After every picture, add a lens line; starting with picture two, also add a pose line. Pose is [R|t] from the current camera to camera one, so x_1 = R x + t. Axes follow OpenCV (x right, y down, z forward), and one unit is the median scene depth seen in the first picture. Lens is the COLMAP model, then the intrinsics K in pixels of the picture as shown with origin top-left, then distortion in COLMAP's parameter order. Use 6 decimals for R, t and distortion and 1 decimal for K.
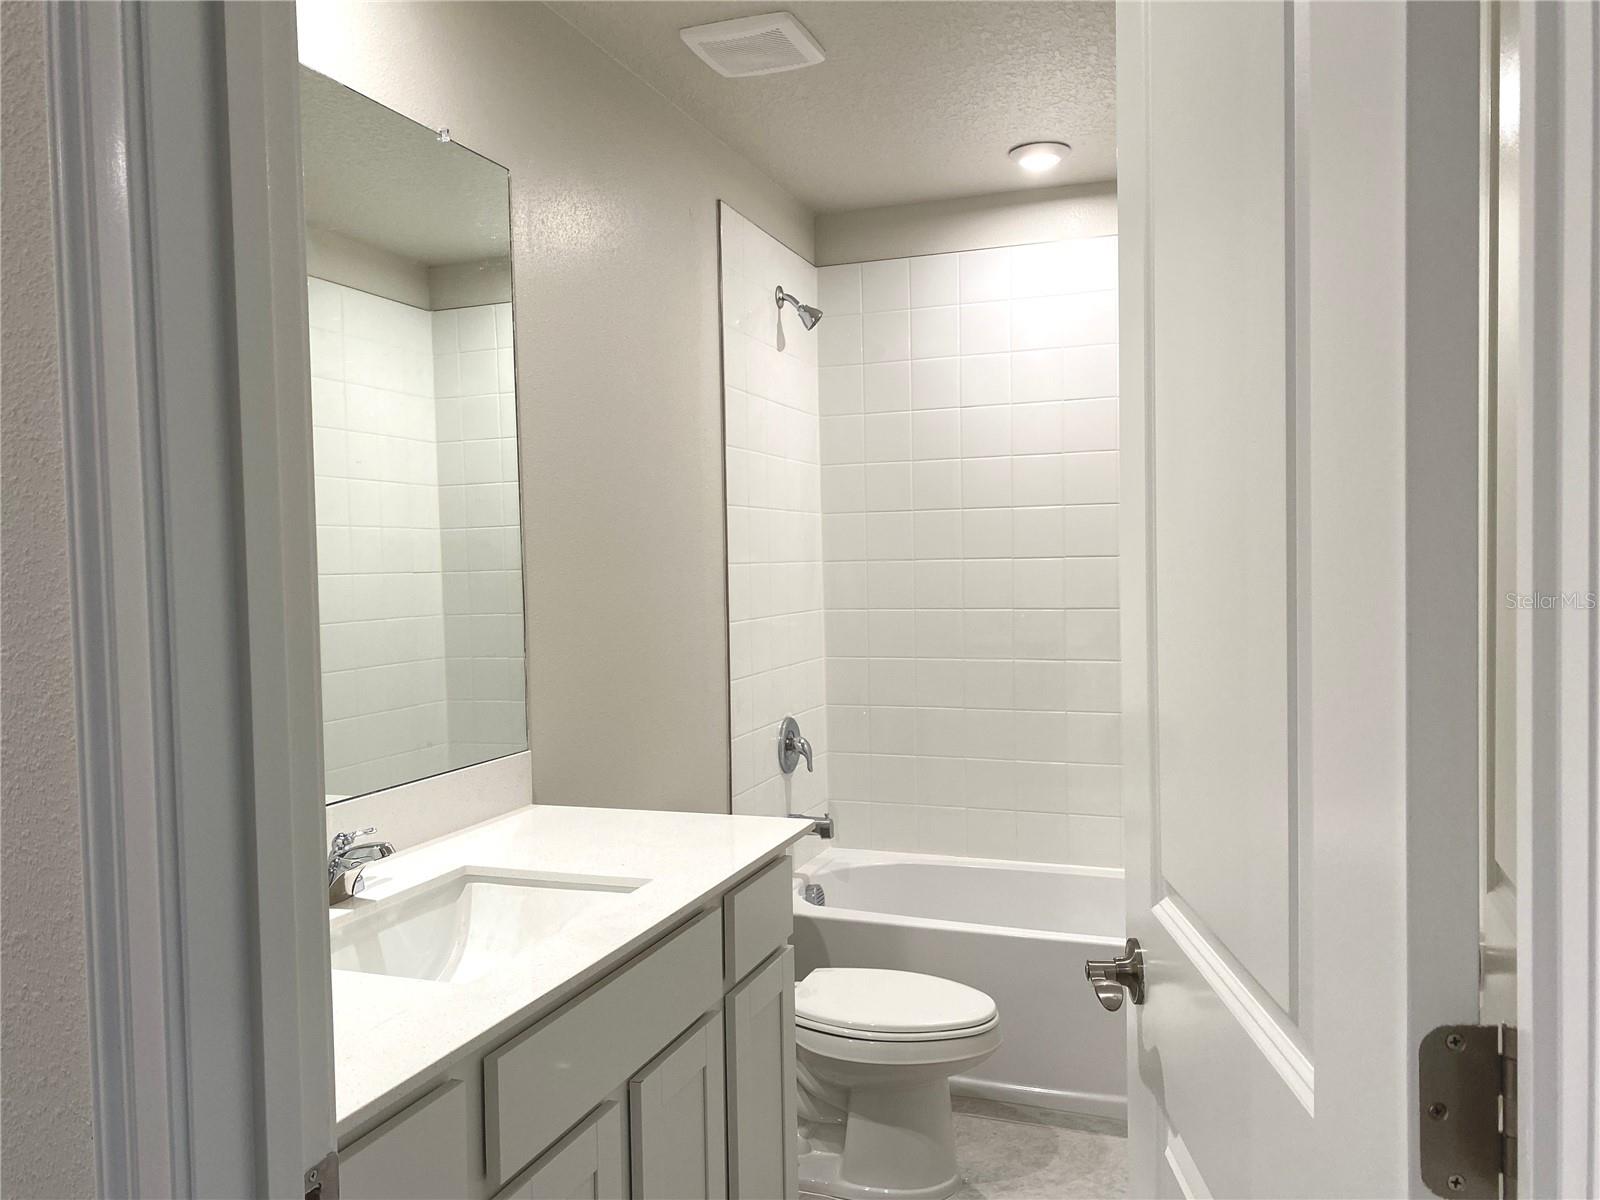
lens RADIAL K [[1229.7, 0, 801.7], [0, 1229.7, 619.9], [0, 0, 1]] dist [0.008155, -0.007204]
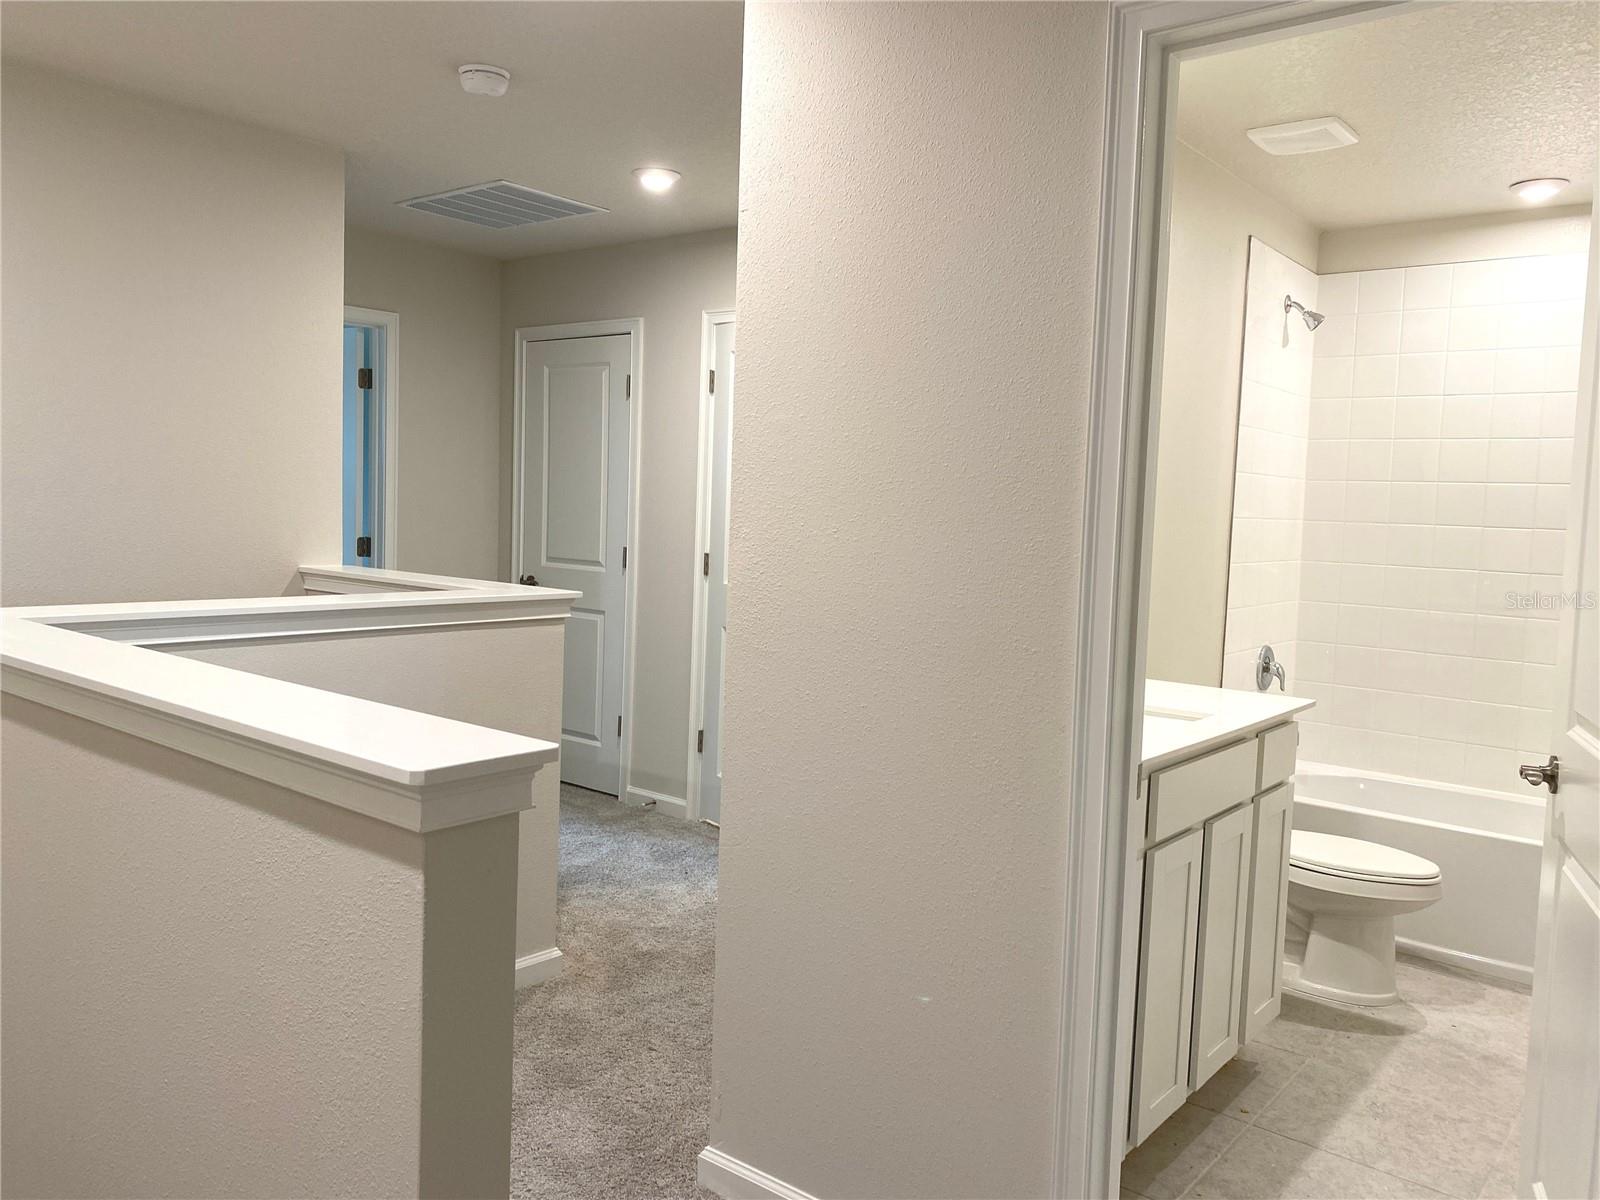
lens RADIAL K [[1207.3, 0, 795.7], [0, 1207.3, 606.0], [0, 0, 1]] dist [0.002480, 0.002489]
pose [[0.941048, 0.074182, -0.330038, -0.072807], [-0.064052, 0.997084, 0.041480, 0.024483], [0.332153, -0.017895, 0.943056, -0.375373]]
